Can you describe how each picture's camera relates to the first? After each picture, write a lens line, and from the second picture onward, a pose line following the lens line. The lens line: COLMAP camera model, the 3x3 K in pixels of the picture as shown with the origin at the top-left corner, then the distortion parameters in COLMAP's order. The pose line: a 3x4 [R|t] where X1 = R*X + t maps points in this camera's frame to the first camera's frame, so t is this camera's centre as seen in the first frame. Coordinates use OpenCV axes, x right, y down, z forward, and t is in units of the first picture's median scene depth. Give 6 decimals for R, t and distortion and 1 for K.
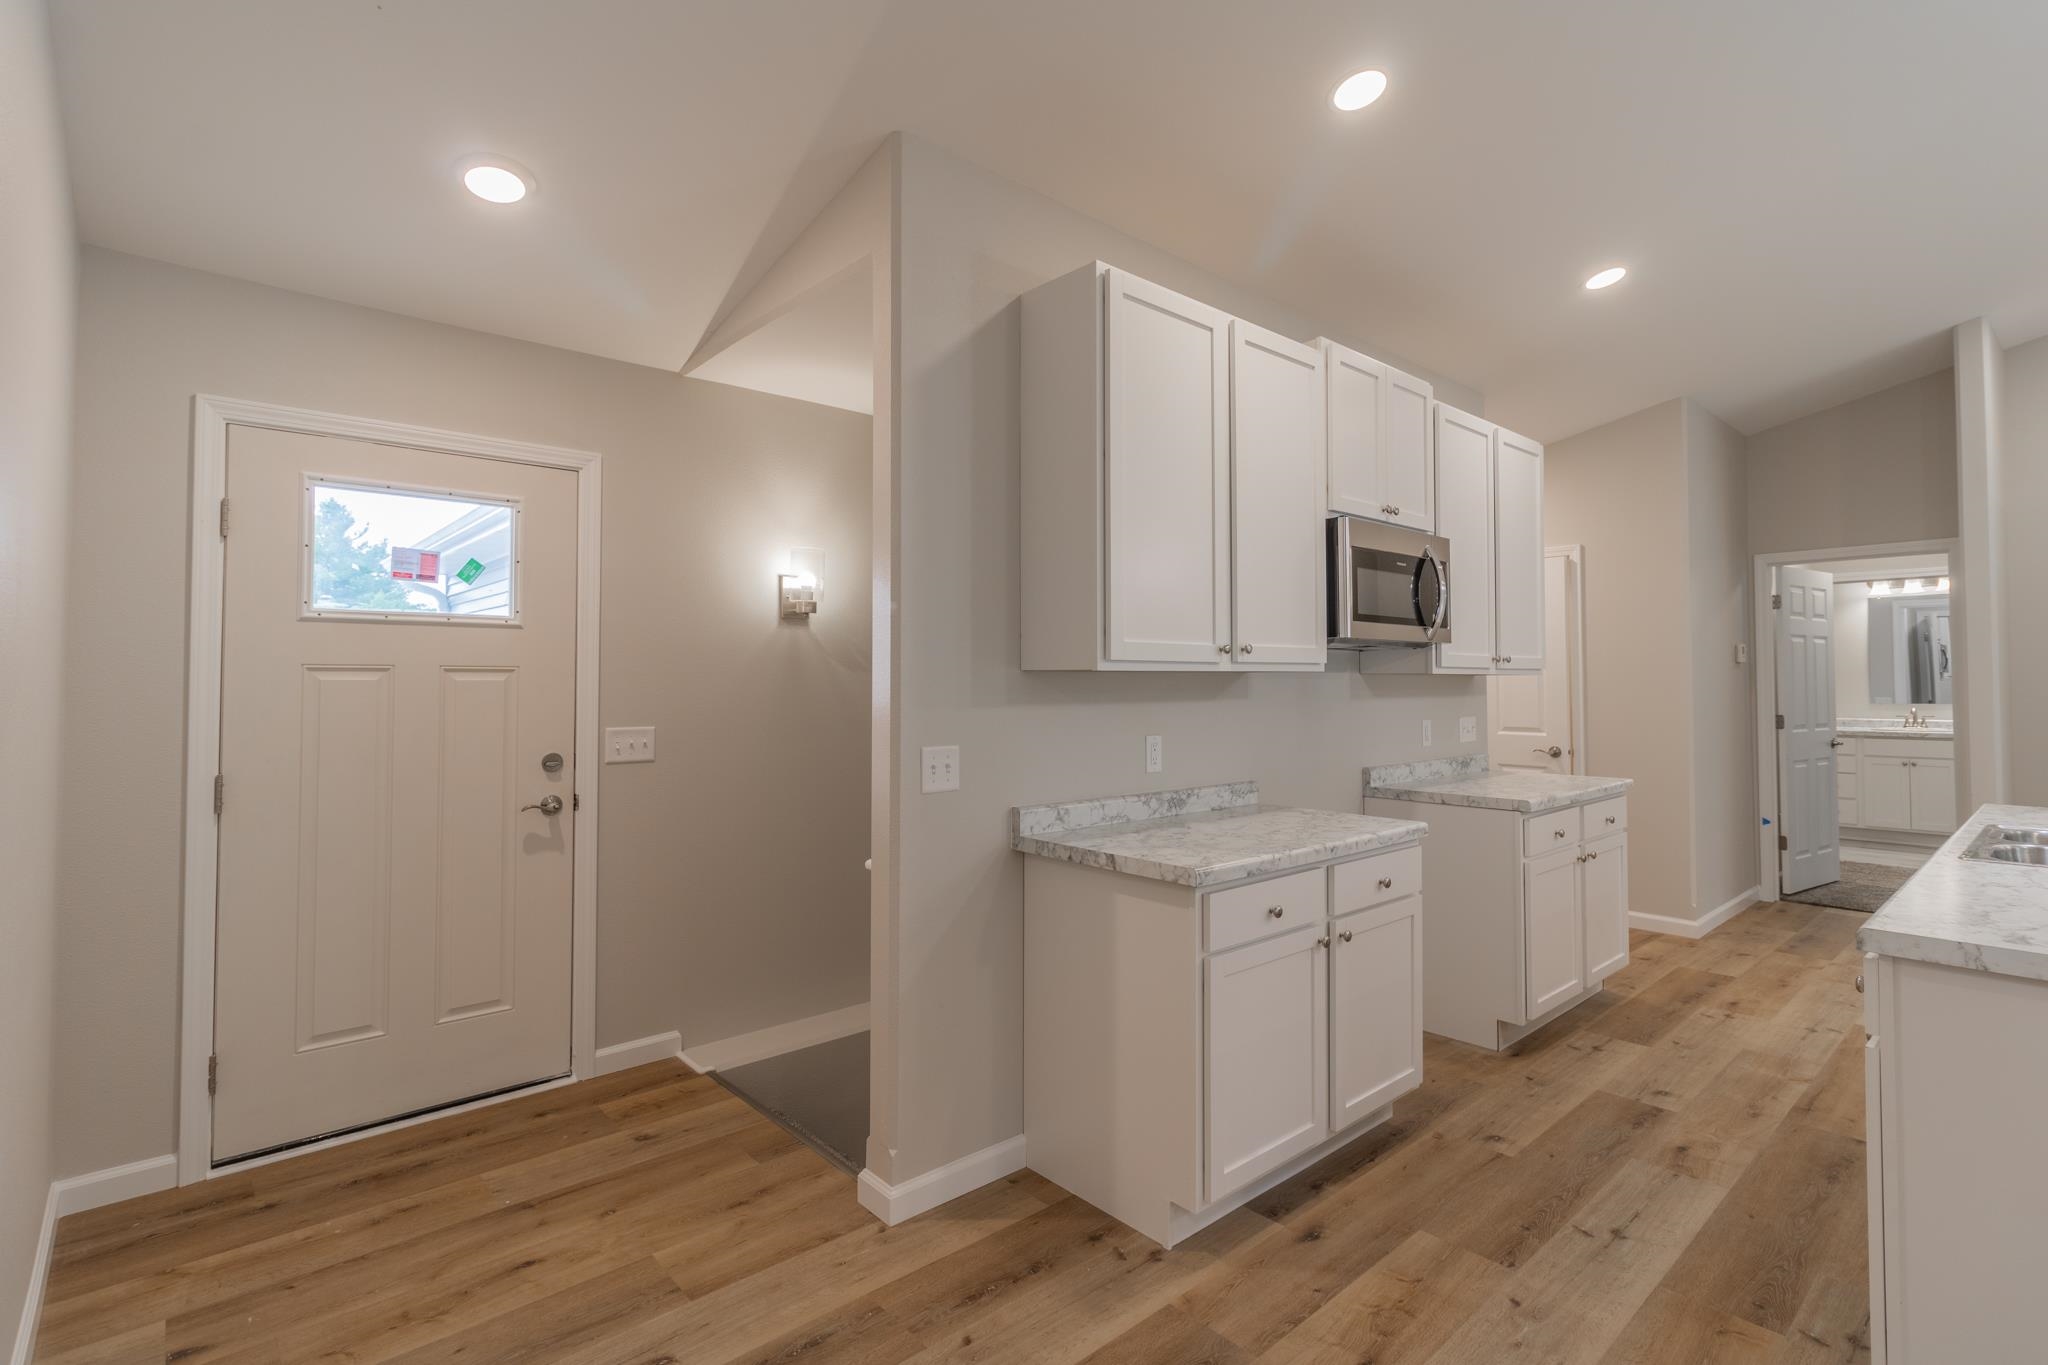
lens RADIAL K [[960.1, 0, 1023.4], [0, 960.1, 660.7], [0, 0, 1]] dist [-0.003126, -0.000948]
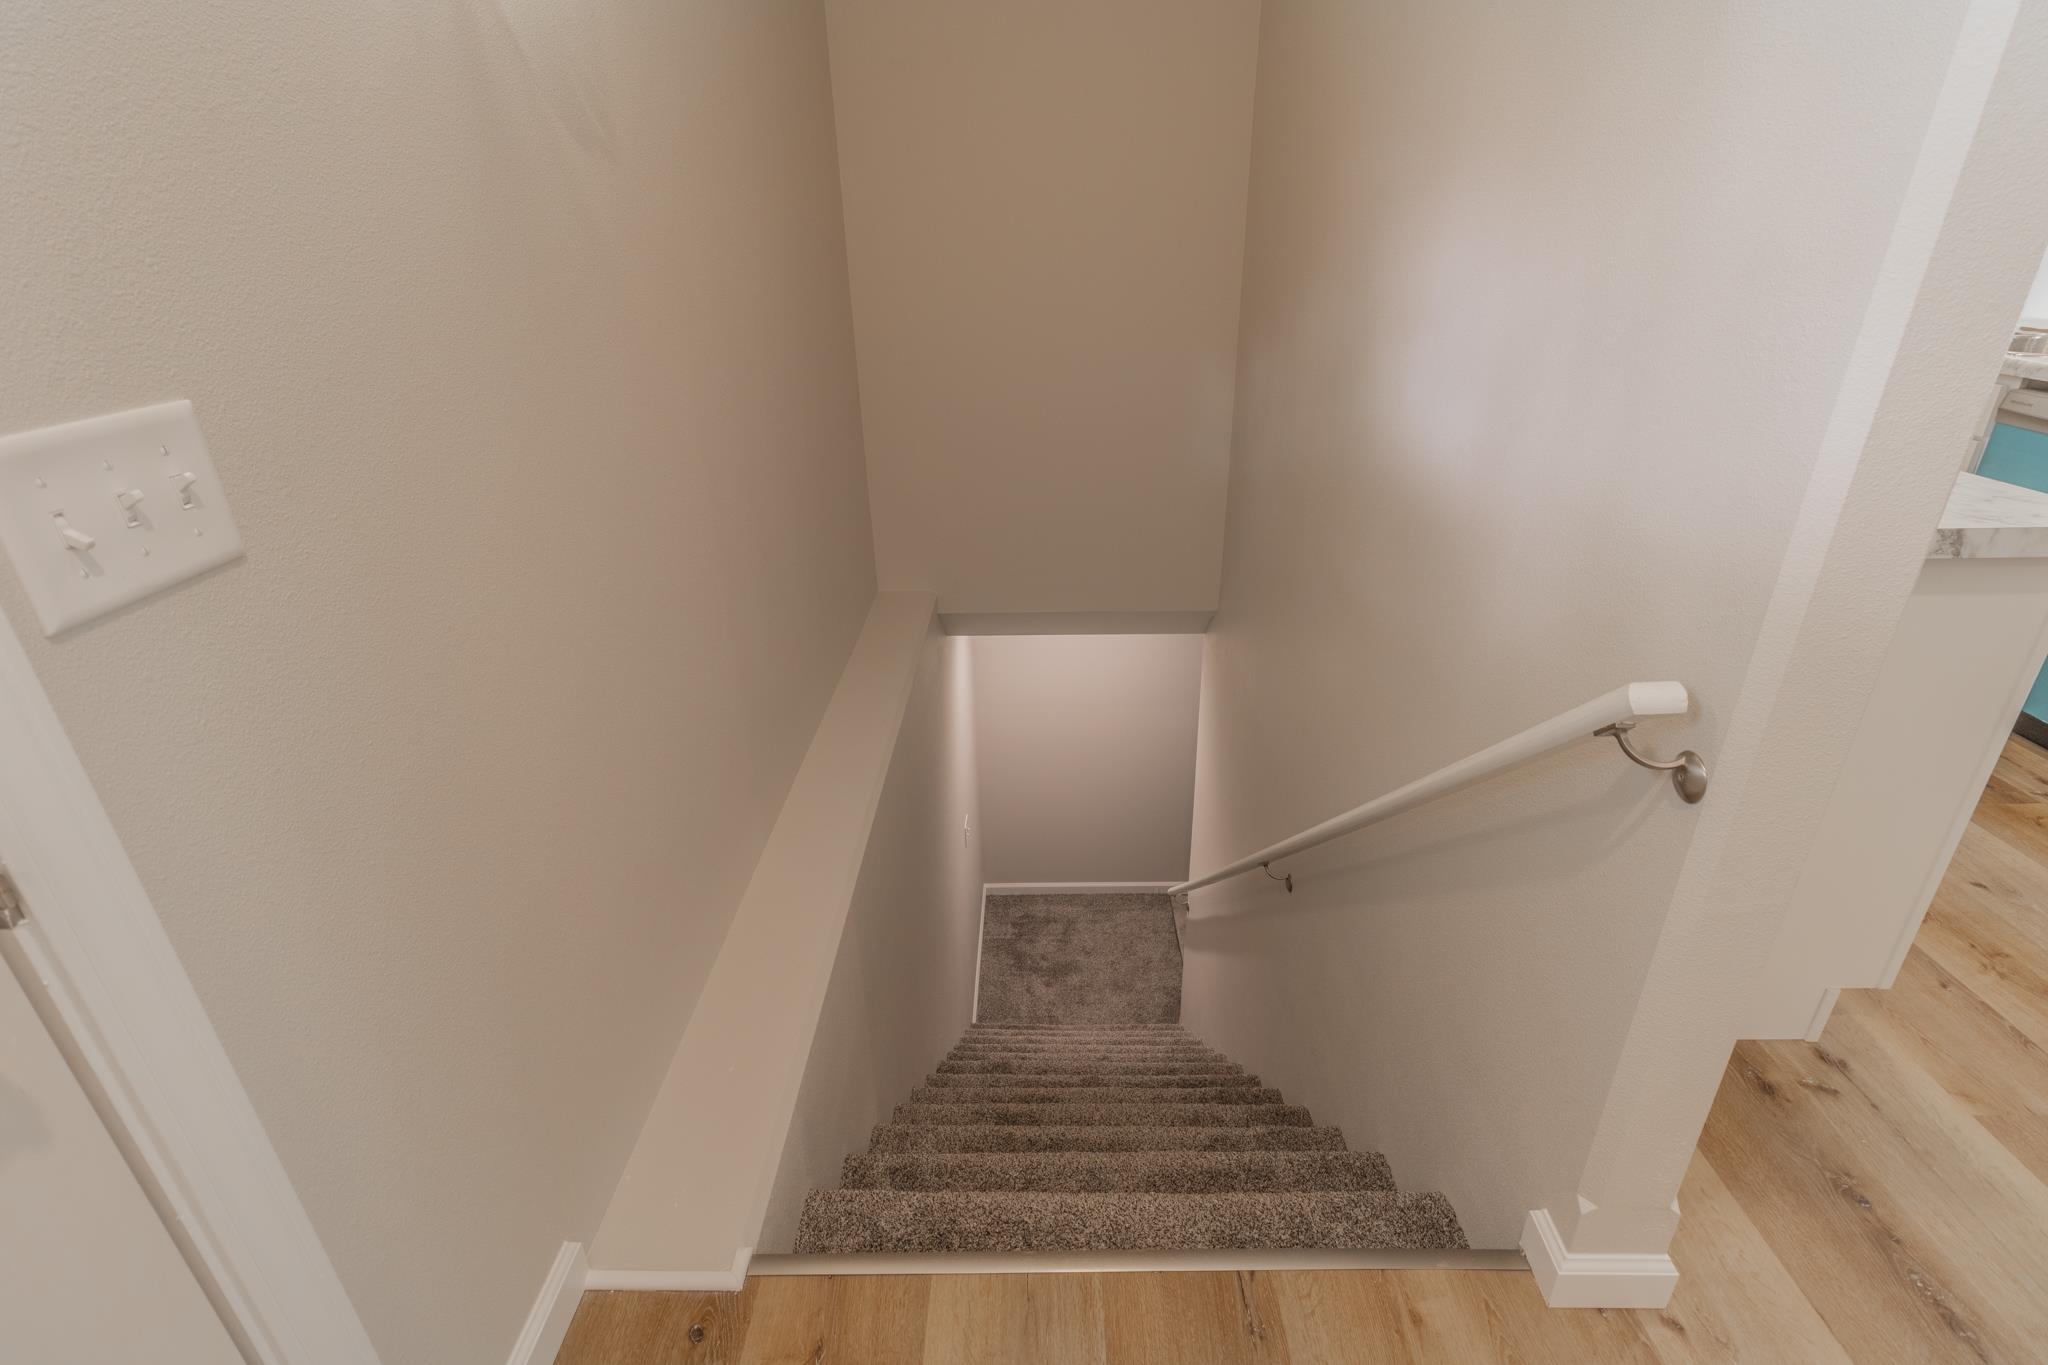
lens RADIAL K [[960.1, 0, 1023.4], [0, 960.1, 660.7], [0, 0, 1]] dist [-0.003126, -0.000948]
pose [[0.669427, -0.323839, 0.668577, -0.570835], [0.001294, 0.900490, 0.434876, 0.040759], [-0.742876, -0.290253, 0.603231, 0.982939]]
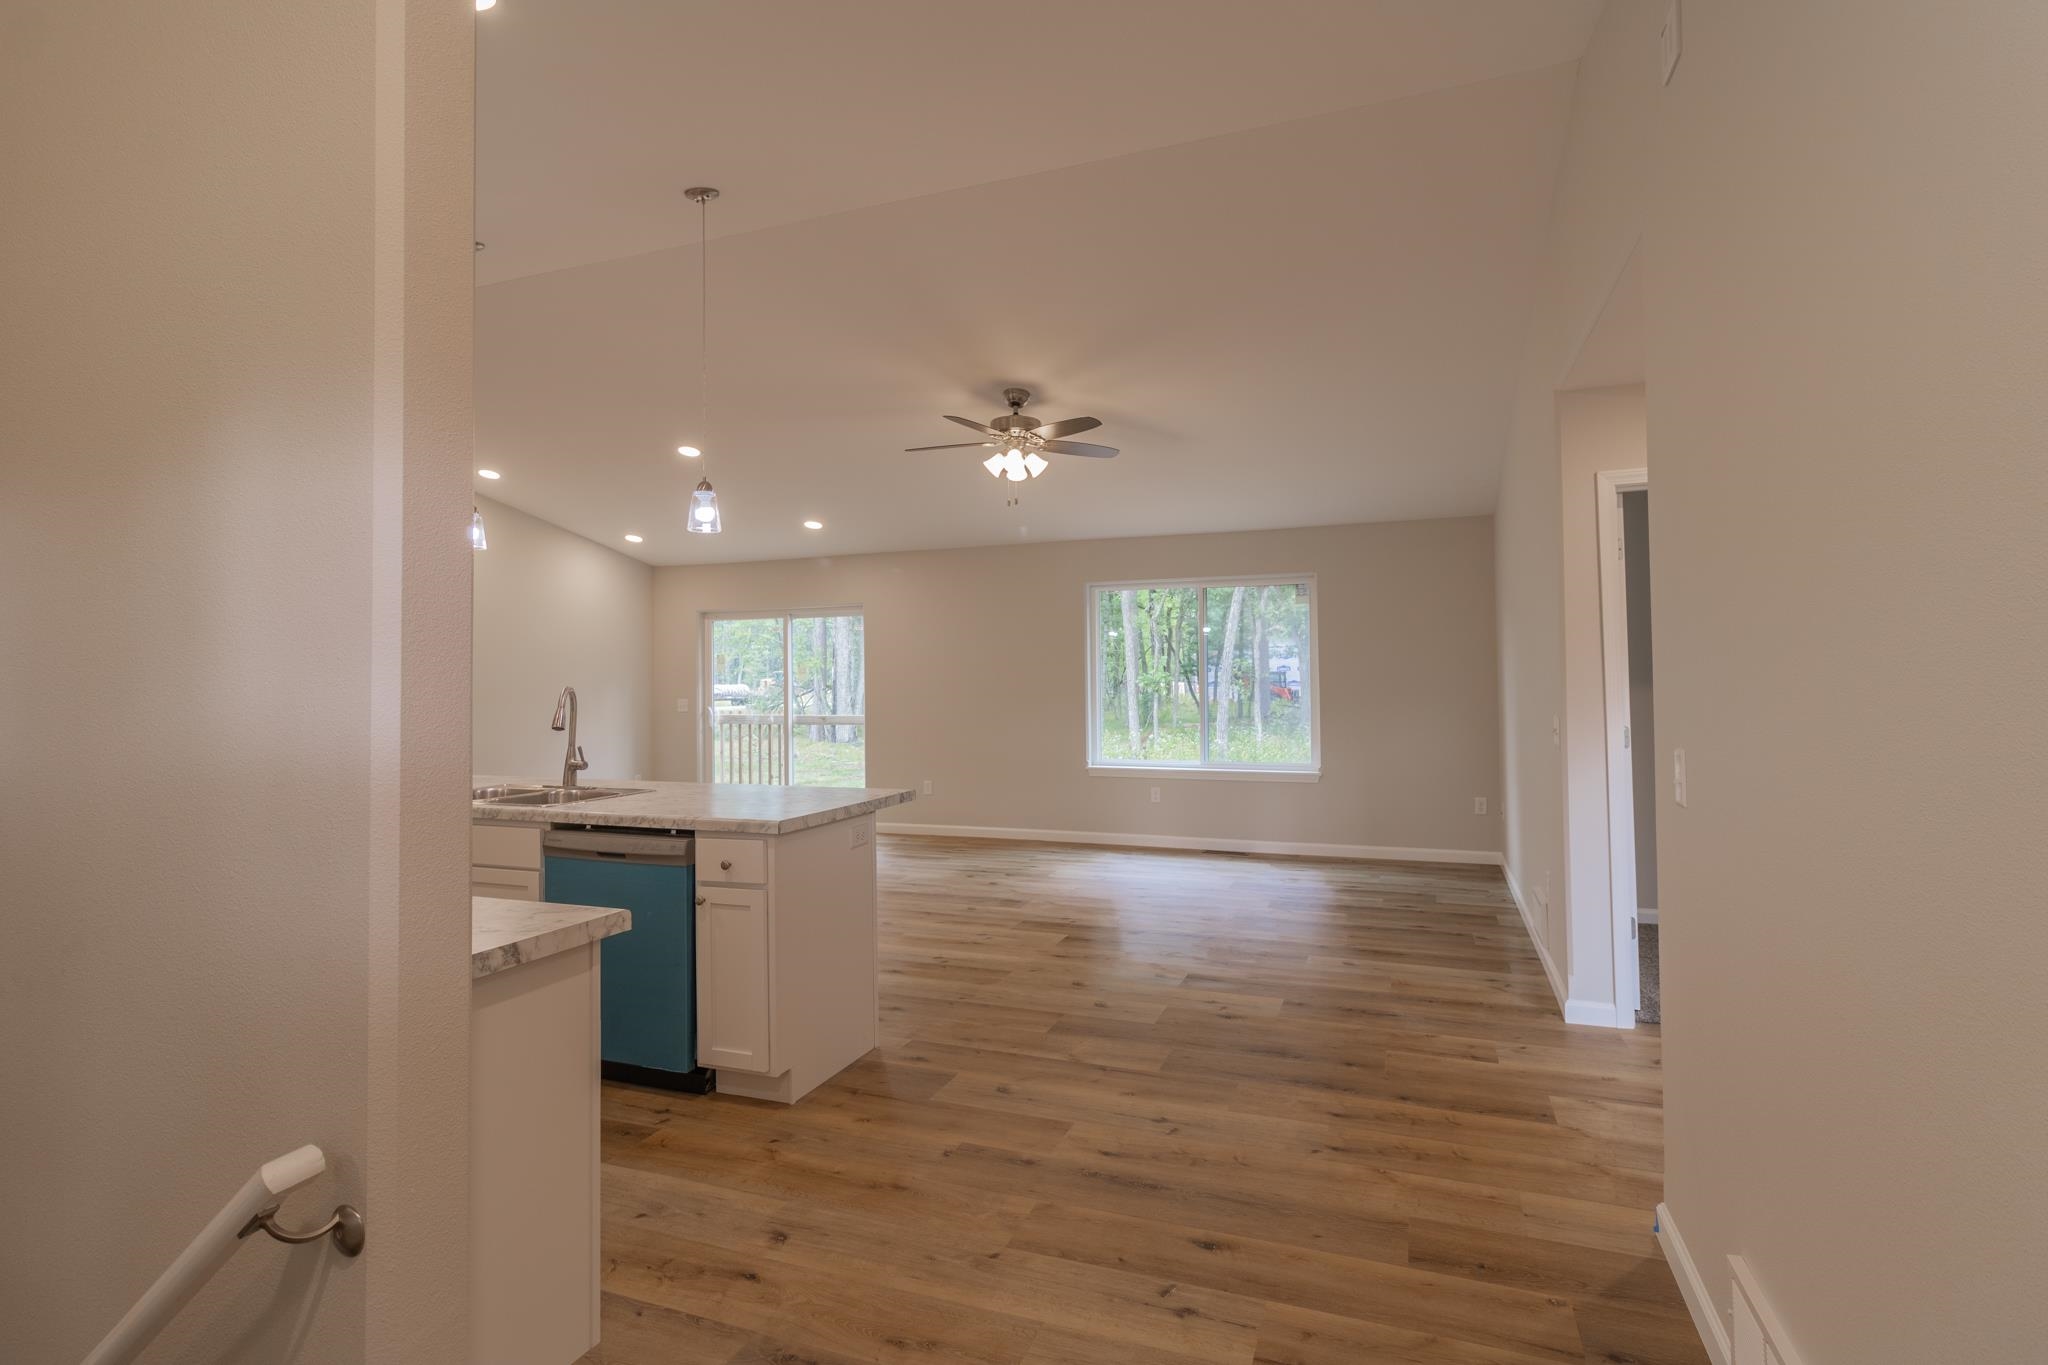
lens RADIAL K [[989.5, 0, 1025.9], [0, 989.5, 652.9], [0, 0, 1]] dist [-0.000621, 0.000001]
pose [[-0.460137, 0.031128, 0.887302, -0.644667], [-0.011259, 0.999100, -0.040889, 0.024437], [-0.887777, -0.028805, -0.459372, 0.952662]]
